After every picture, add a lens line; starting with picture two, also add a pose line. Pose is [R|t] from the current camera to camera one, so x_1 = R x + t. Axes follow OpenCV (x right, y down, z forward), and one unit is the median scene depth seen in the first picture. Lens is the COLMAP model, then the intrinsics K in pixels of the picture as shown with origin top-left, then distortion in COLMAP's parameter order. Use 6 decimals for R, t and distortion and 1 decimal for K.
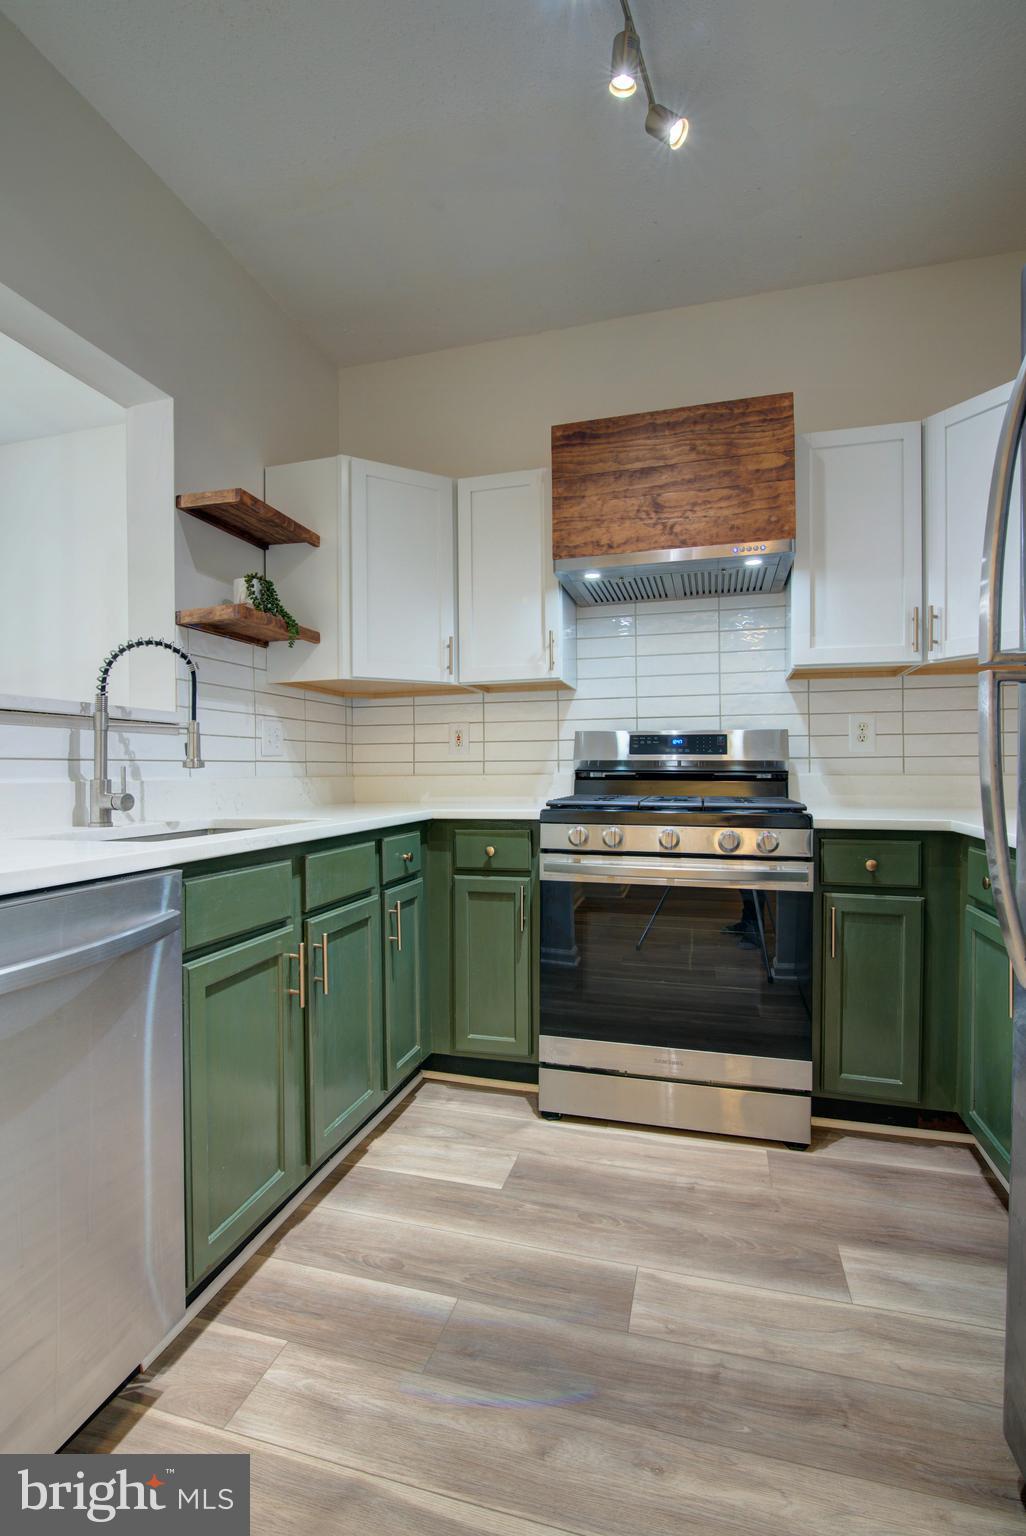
lens RADIAL K [[700.5, 0, 514.2], [0, 700.5, 770.8], [0, 0, 1]] dist [-0.019567, 0.000147]
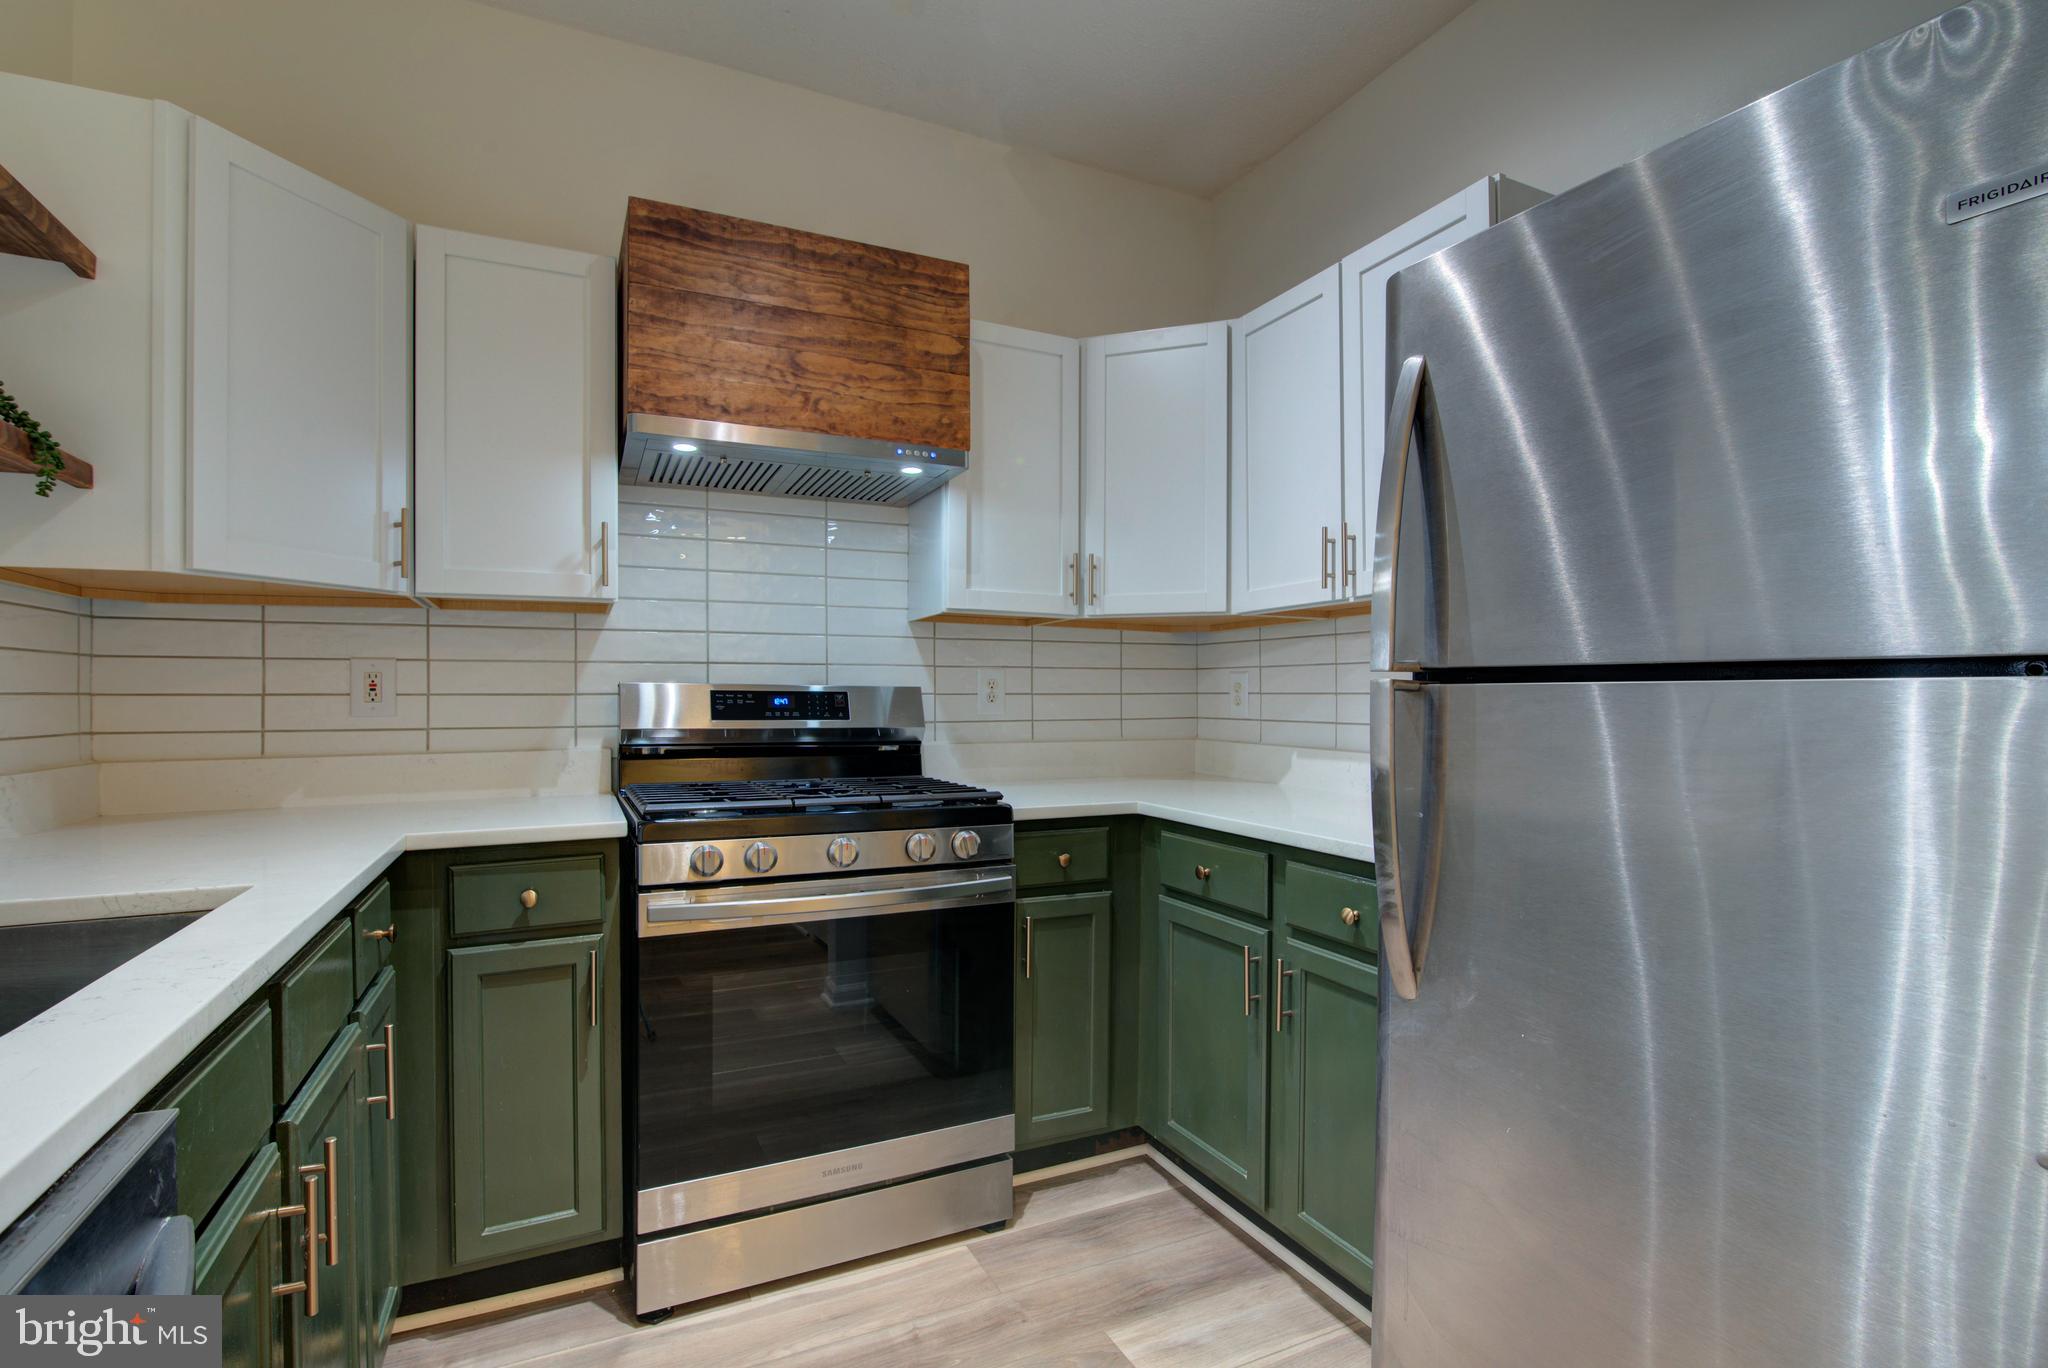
lens RADIAL K [[953.1, 0, 1033.5], [0, 953.1, 694.7], [0, 0, 1]] dist [-0.019295, 0.000317]
pose [[0.746988, 0.007262, 0.664798, -0.246925], [-0.001650, 0.999958, -0.009069, -0.046813], [-0.664836, 0.005677, 0.746968, 0.144481]]
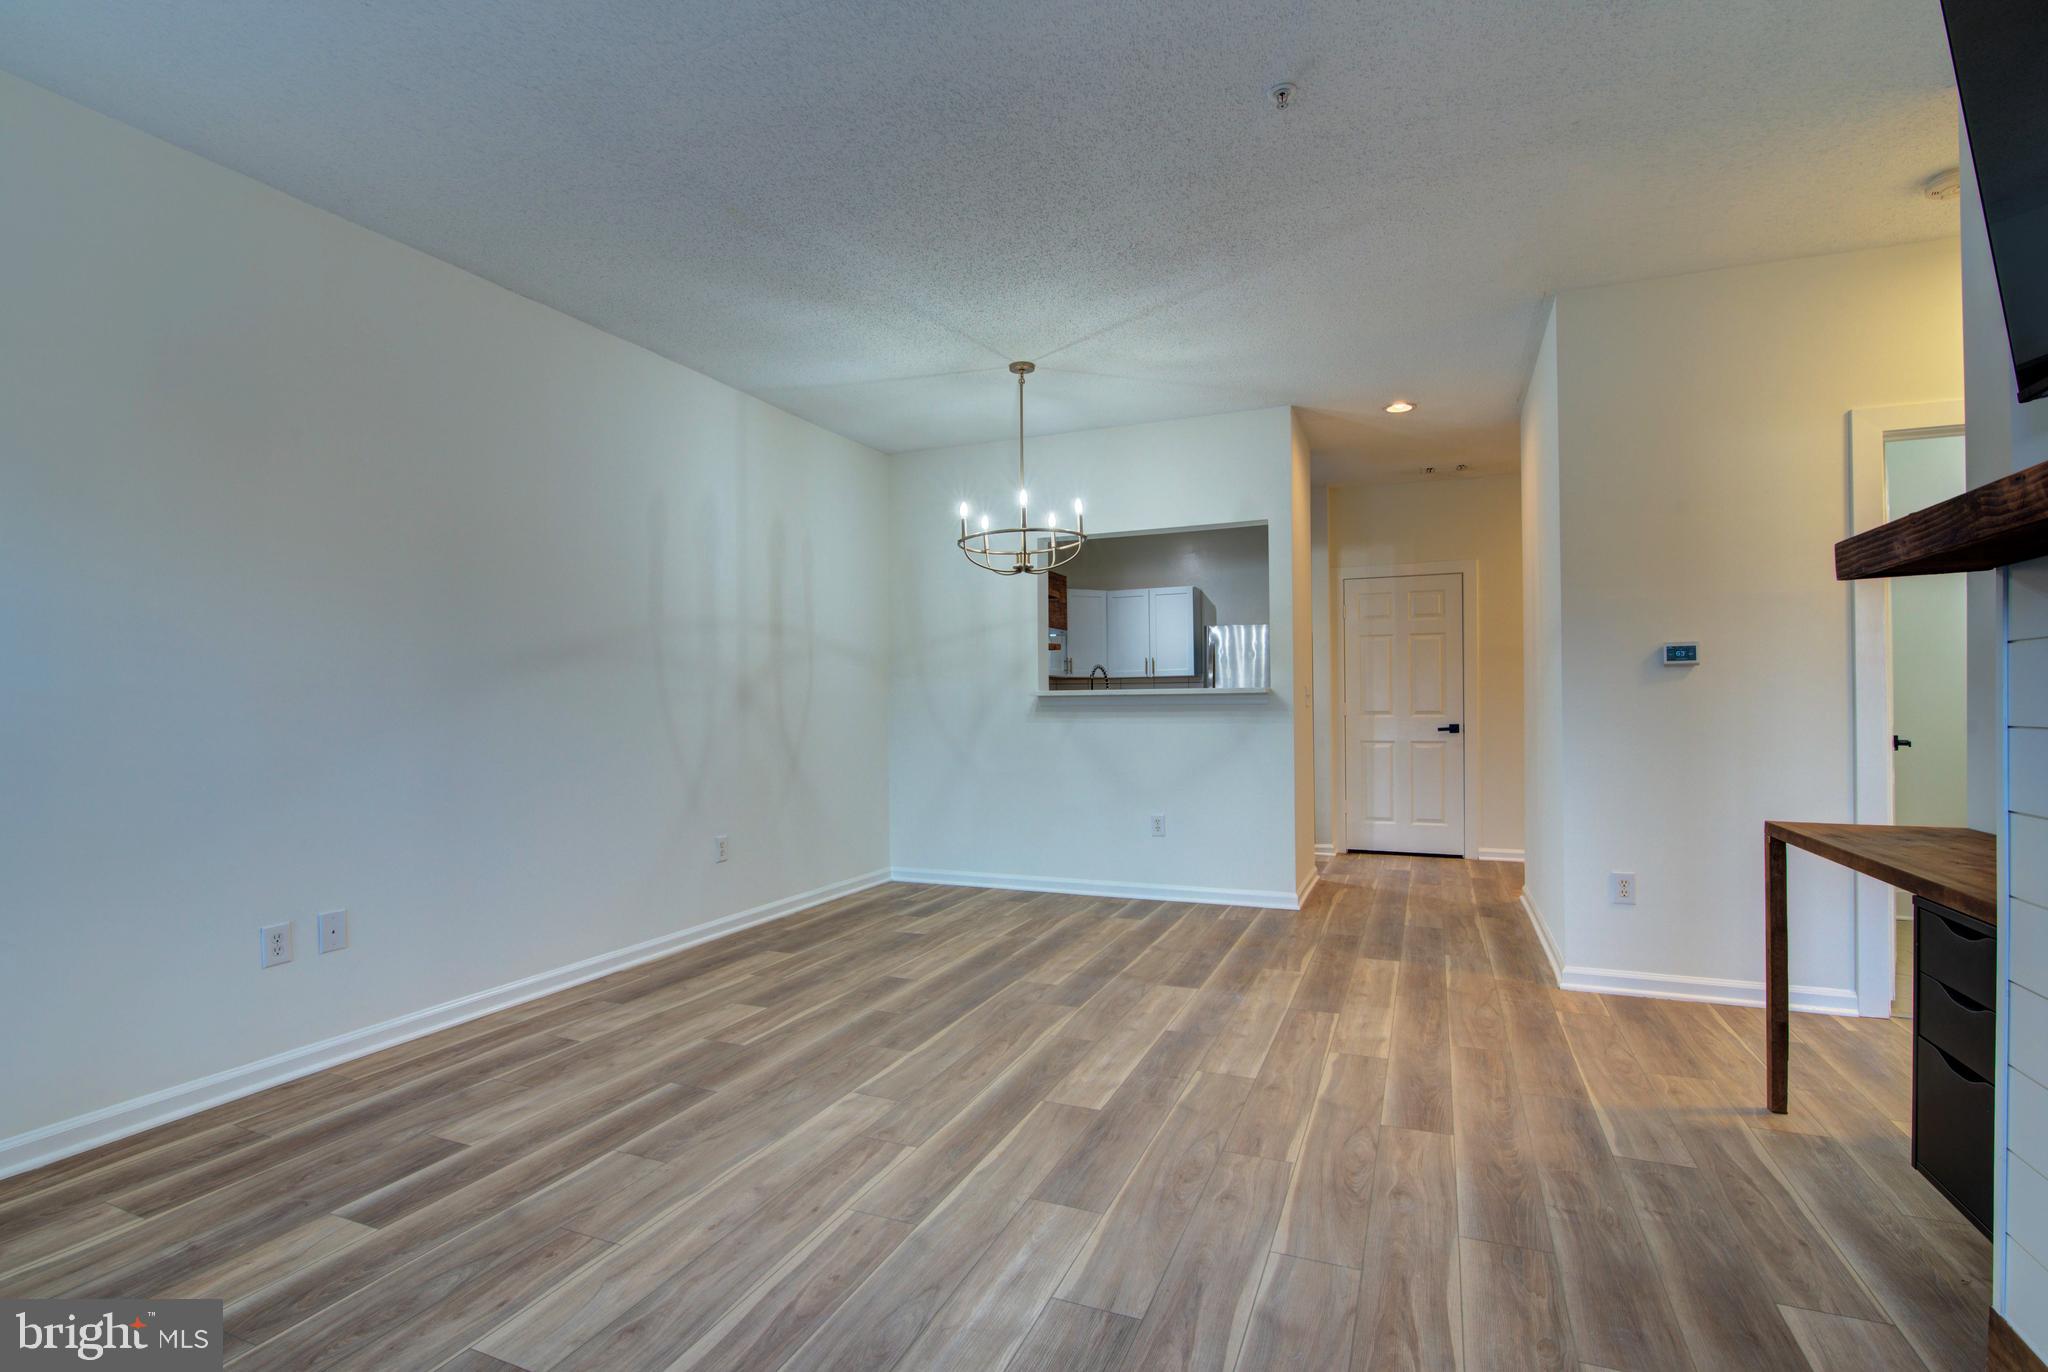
lens RADIAL K [[957.1, 0, 1020.6], [0, 957.1, 696.7], [0, 0, 1]] dist [-0.018783, 0.000632]
pose [[0.135173, 0.014400, 0.990717, -3.199905], [0.009046, 0.999835, -0.015766, -0.019419], [-0.990781, 0.011094, 0.135021, 0.654623]]
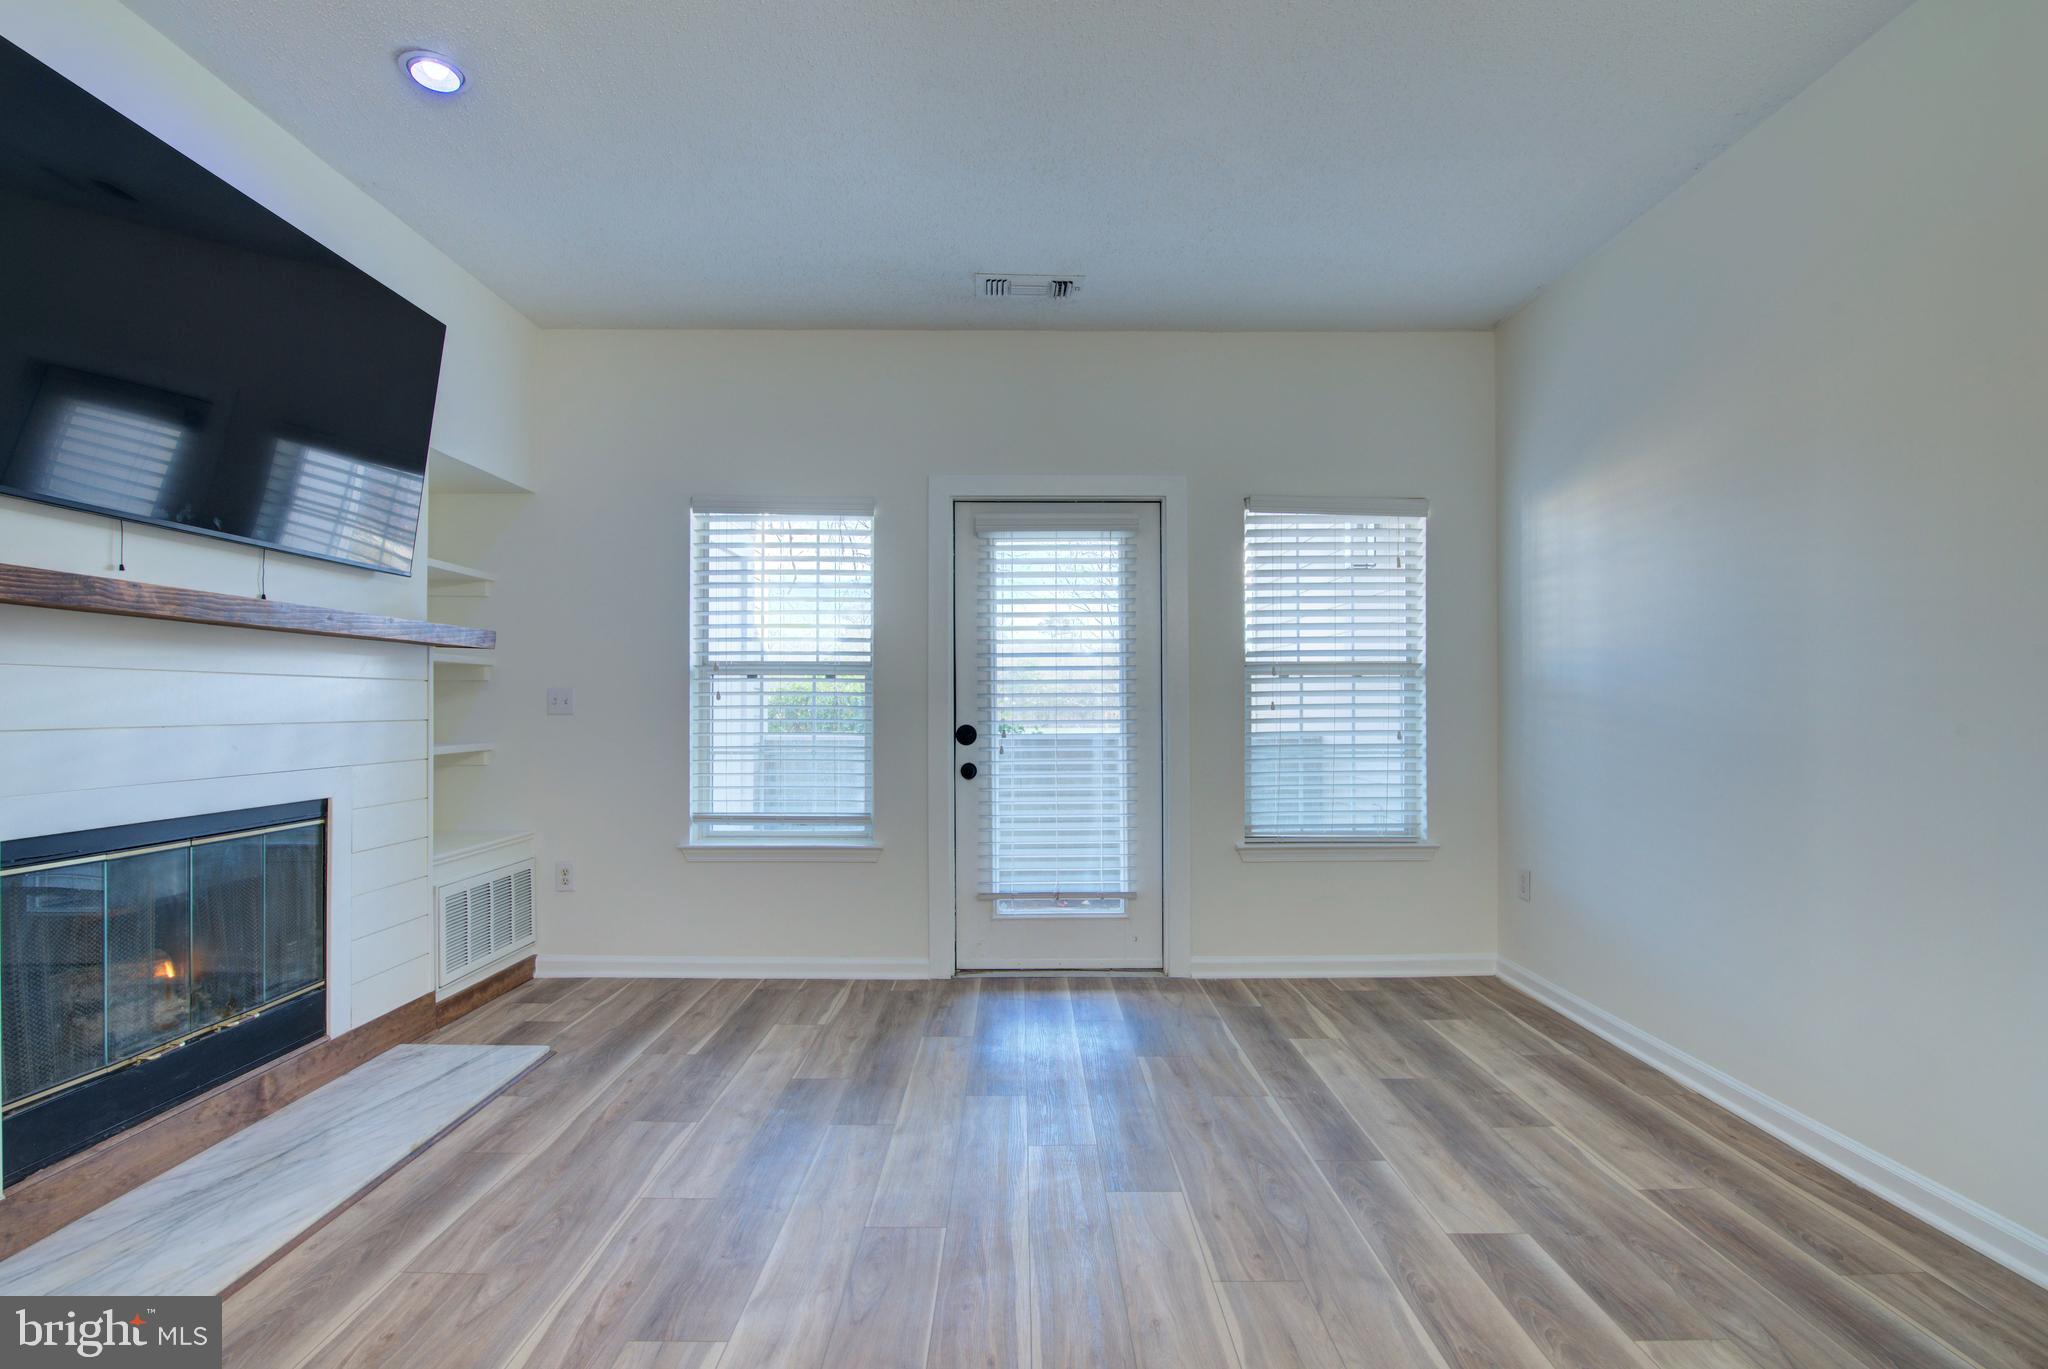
lens RADIAL K [[944.2, 0, 1026.9], [0, 944.2, 696.4], [0, 0, 1]] dist [-0.021997, 0.001213]
pose [[0.275130, 0.000511, -0.961407, -1.536703], [-0.003739, 0.999993, -0.000538, -0.036725], [0.961400, 0.003742, 0.275130, 0.771683]]
